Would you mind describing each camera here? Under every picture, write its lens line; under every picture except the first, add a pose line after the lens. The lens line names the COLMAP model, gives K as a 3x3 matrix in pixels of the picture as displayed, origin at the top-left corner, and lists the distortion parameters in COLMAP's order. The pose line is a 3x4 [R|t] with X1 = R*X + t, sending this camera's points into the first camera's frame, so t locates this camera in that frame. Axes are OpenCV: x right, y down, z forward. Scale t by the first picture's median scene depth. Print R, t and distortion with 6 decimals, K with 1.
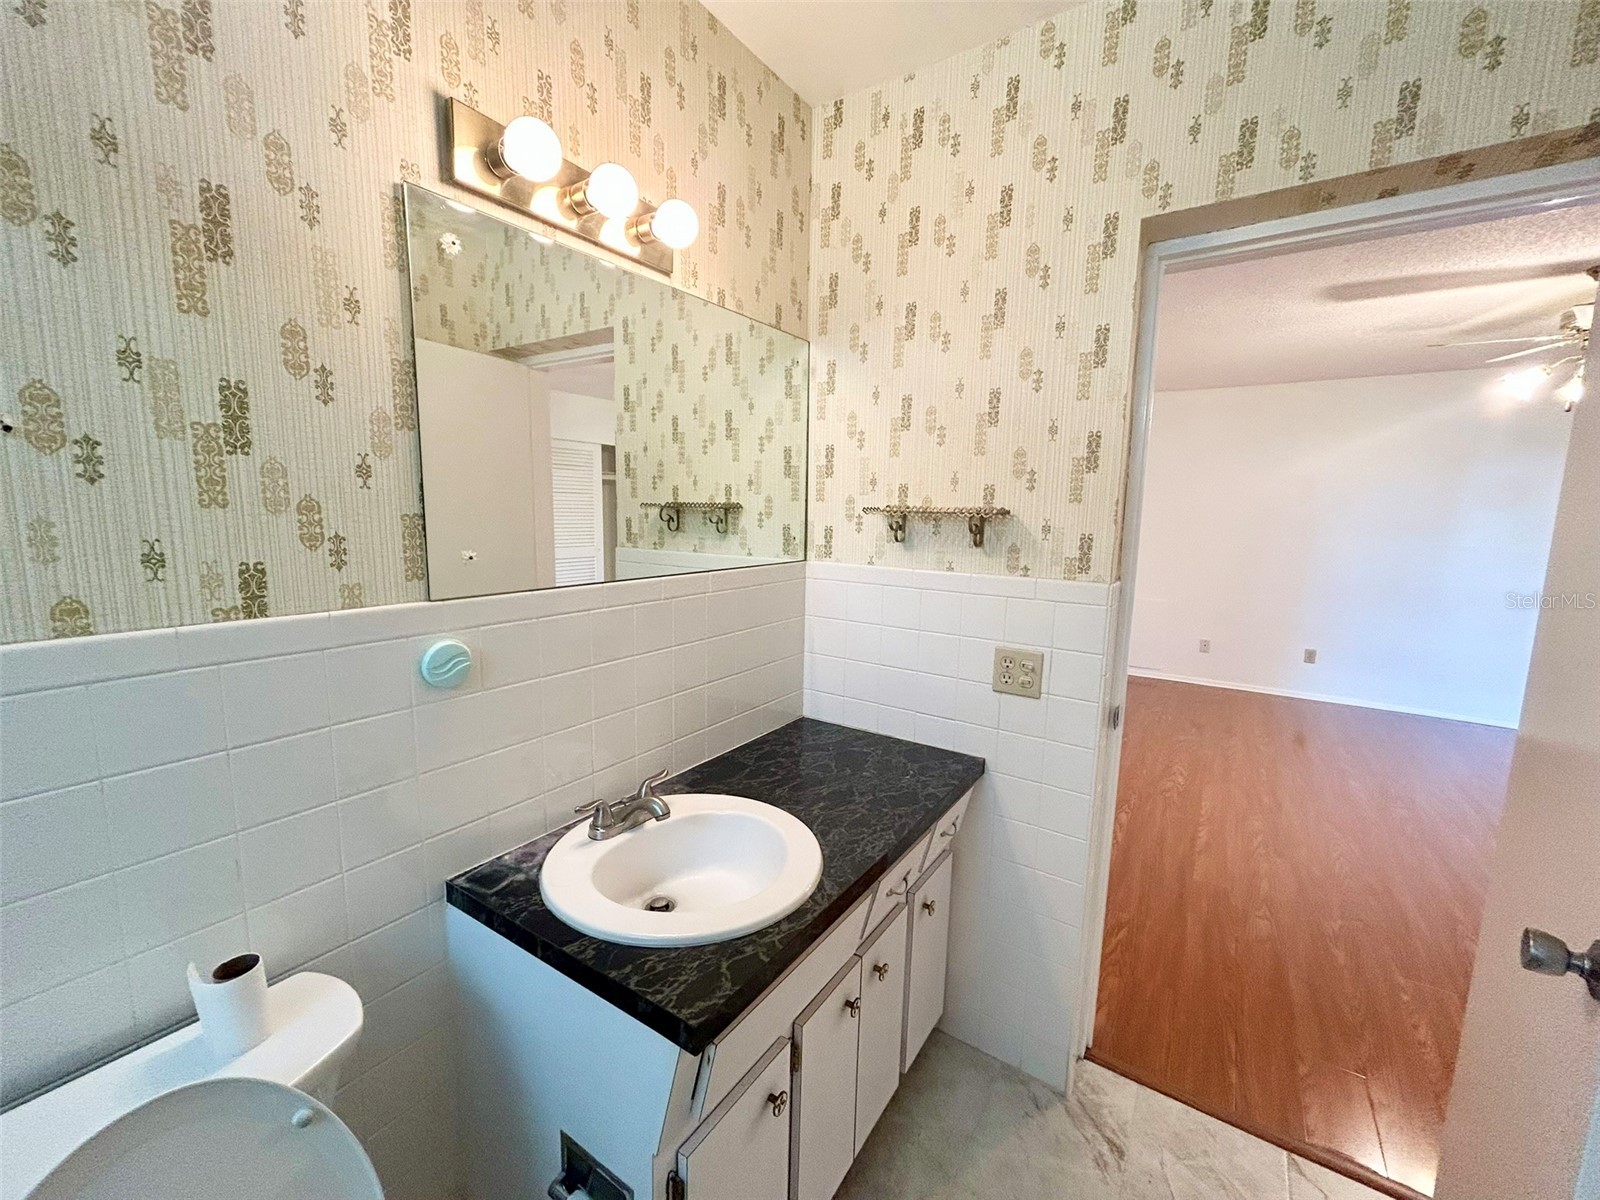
lens RADIAL K [[648.6, 0, 799.8], [0, 648.6, 596.6], [0, 0, 1]] dist [-0.000545, 0.001009]
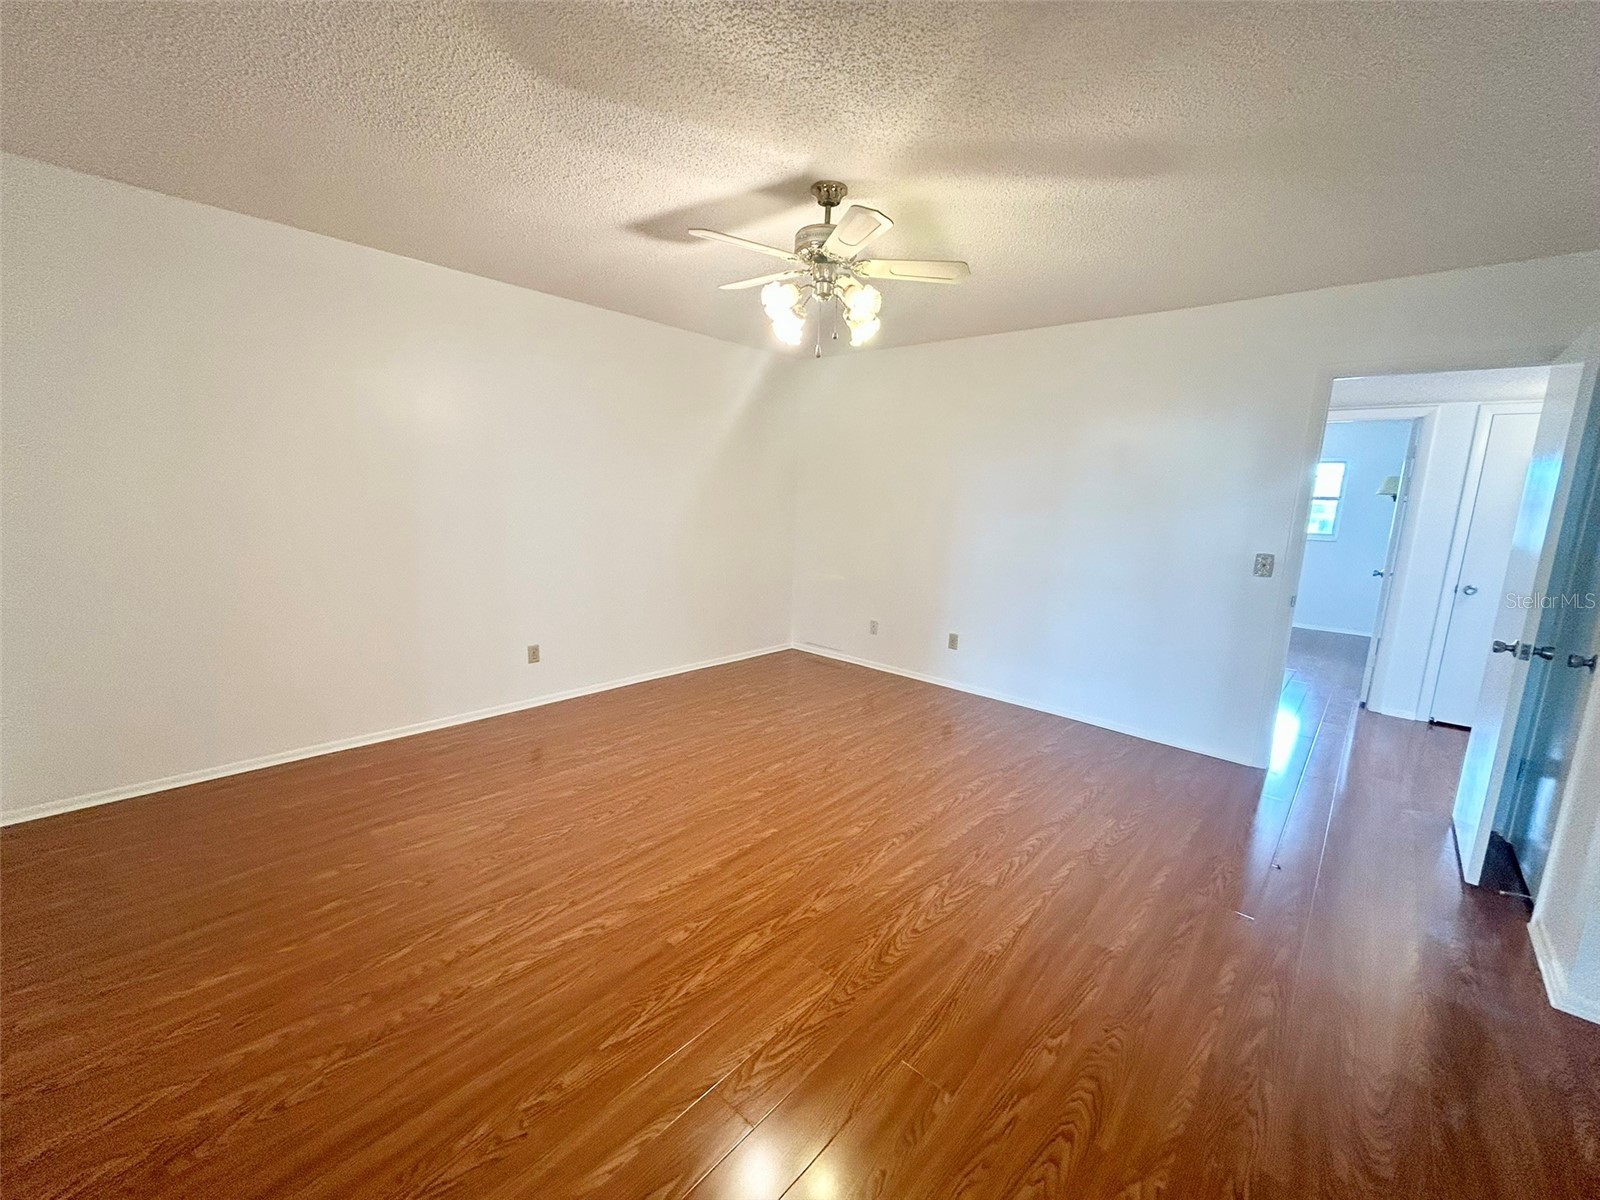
lens RADIAL K [[648.6, 0, 795.0], [0, 648.6, 602.9], [0, 0, 1]] dist [-0.000545, 0.001009]
pose [[0.989295, 0.038379, -0.140791, 3.571326], [-0.034013, 0.998867, 0.033288, 0.075878], [0.141909, -0.028143, 0.989480, 0.308401]]
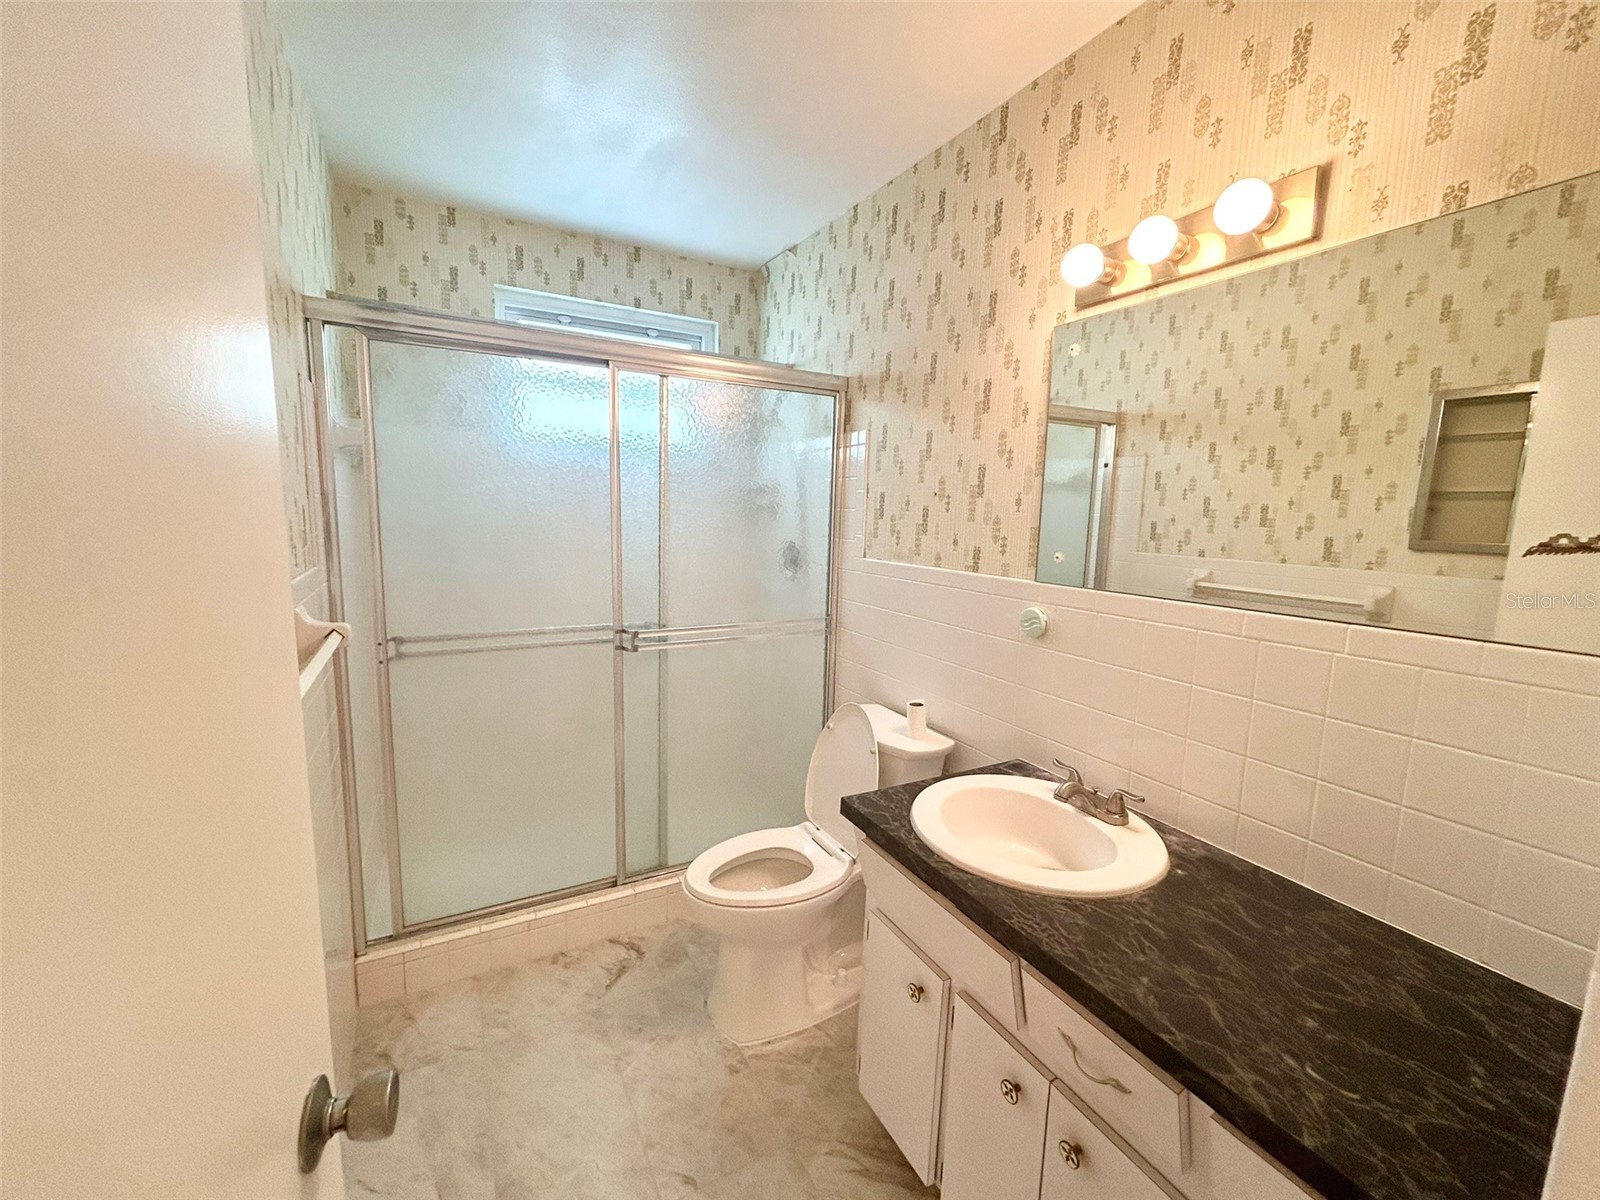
lens RADIAL K [[648.6, 0, 795.9], [0, 648.6, 604.7], [0, 0, 1]] dist [-0.000545, 0.001009]
pose [[-0.461174, 0.093581, -0.882361, 1.145745], [-0.159397, 0.969508, 0.186134, -0.143786], [0.872875, 0.226486, -0.432196, 1.213184]]
